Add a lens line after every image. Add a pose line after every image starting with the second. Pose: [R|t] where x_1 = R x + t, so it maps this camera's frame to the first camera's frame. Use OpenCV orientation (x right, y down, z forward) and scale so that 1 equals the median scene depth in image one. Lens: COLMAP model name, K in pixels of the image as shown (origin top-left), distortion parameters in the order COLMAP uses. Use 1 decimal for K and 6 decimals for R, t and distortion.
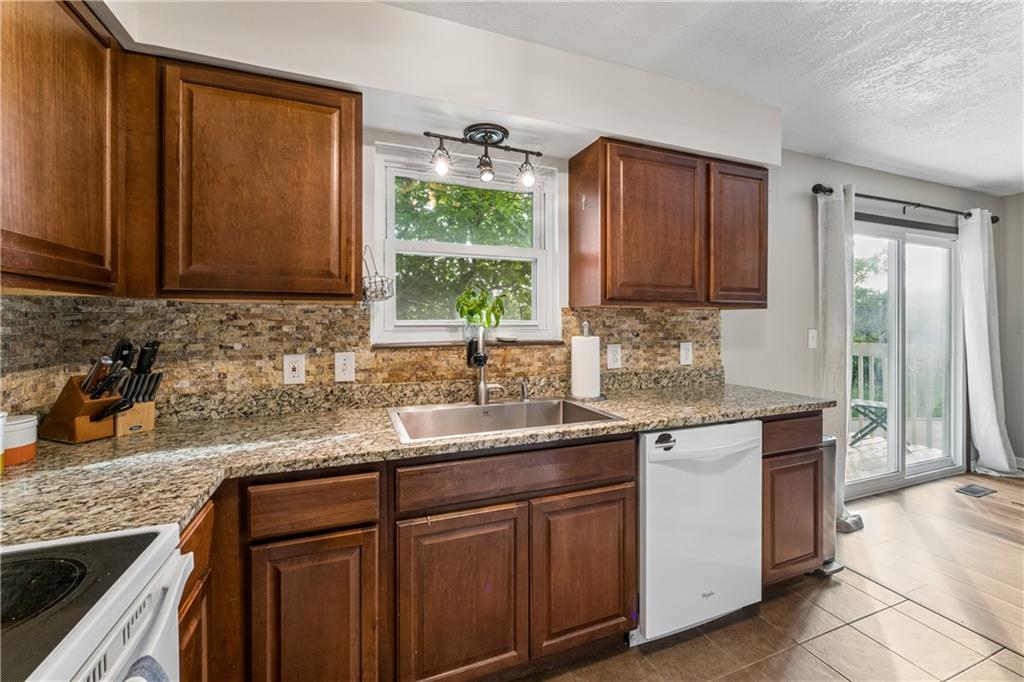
lens RADIAL K [[417.3, 0, 514.3], [0, 417.3, 326.5], [0, 0, 1]] dist [0.000541, -0.000220]
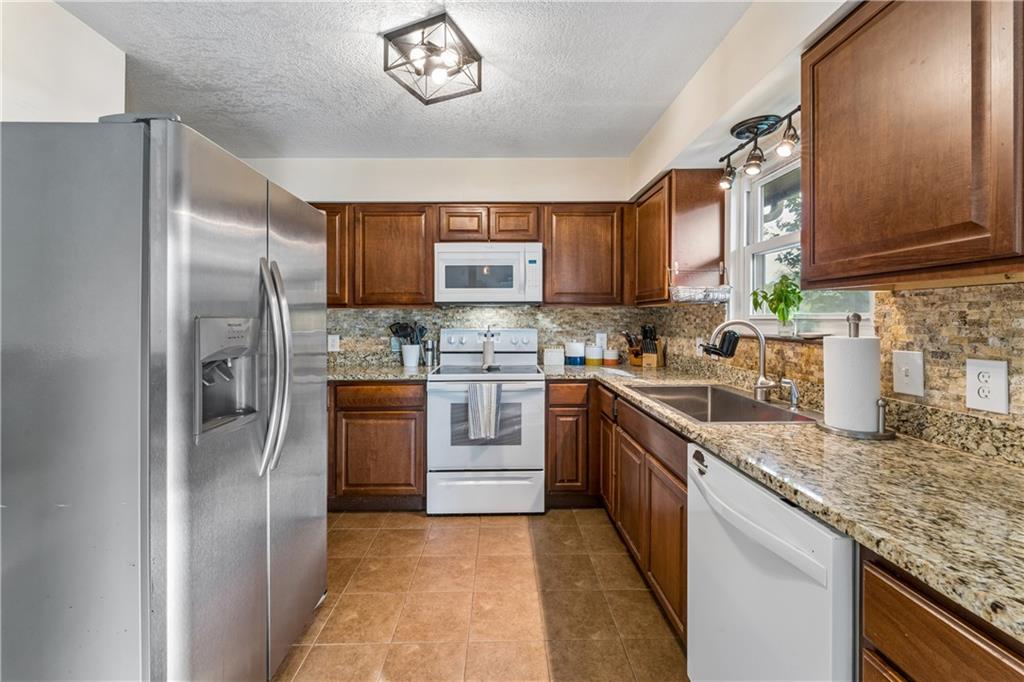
lens RADIAL K [[417.3, 0, 504.2], [0, 417.3, 321.6], [0, 0, 1]] dist [0.000541, -0.000220]
pose [[-0.352590, 0.008282, -0.935741, 1.103544], [-0.007107, 0.999908, 0.011528, -0.004033], [0.935751, 0.010715, -0.352499, 0.812968]]
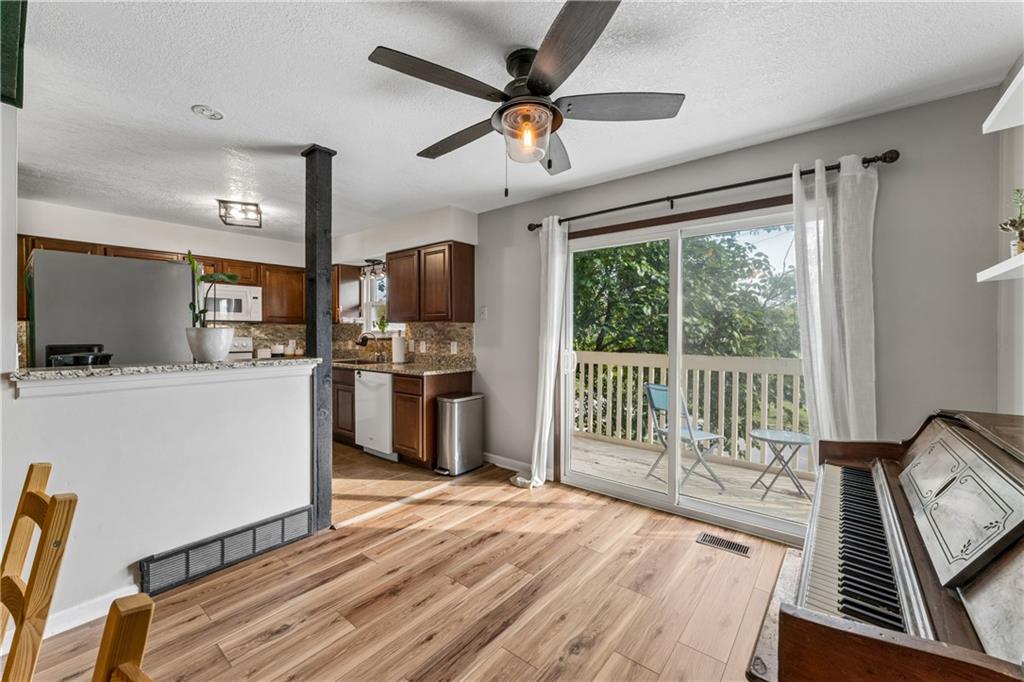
lens RADIAL K [[417.3, 0, 510.6], [0, 417.3, 339.1], [0, 0, 1]] dist [0.000541, -0.000220]
pose [[0.484076, 0.017097, -0.874859, 2.803315], [-0.009565, 0.999853, 0.014247, -0.000617], [0.874973, 0.001472, 0.484169, 0.479944]]
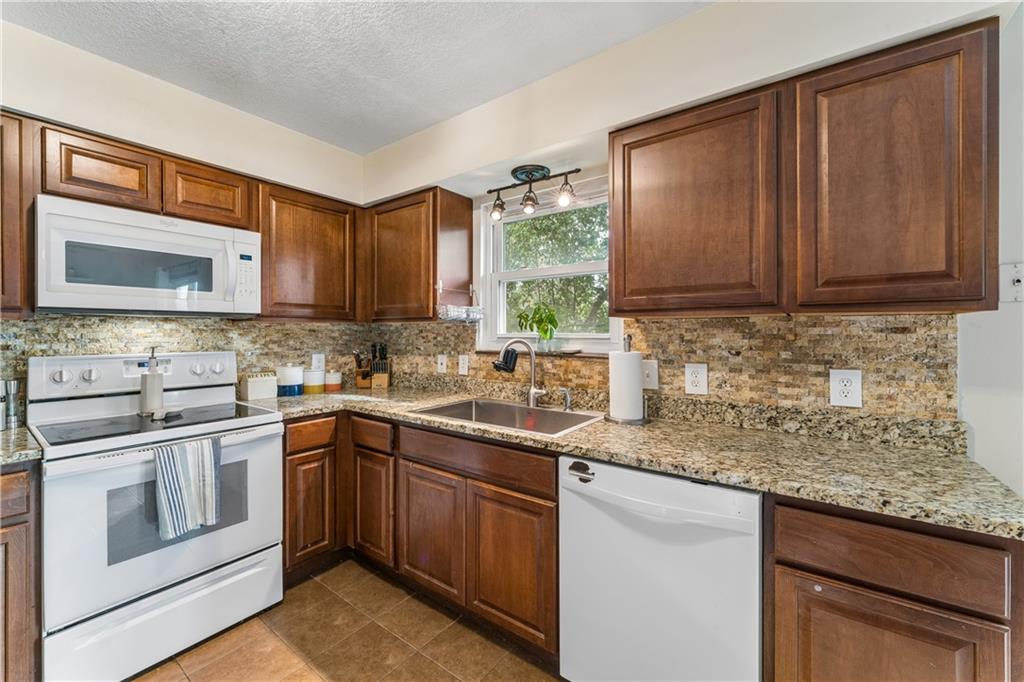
lens RADIAL K [[417.3, 0, 506.9], [0, 417.3, 334.9], [0, 0, 1]] dist [0.000541, -0.000220]
pose [[0.525622, 0.006265, -0.850695, 0.905851], [-0.008737, 0.999960, 0.001966, -0.013325], [0.850673, 0.006399, 0.525656, 0.346075]]
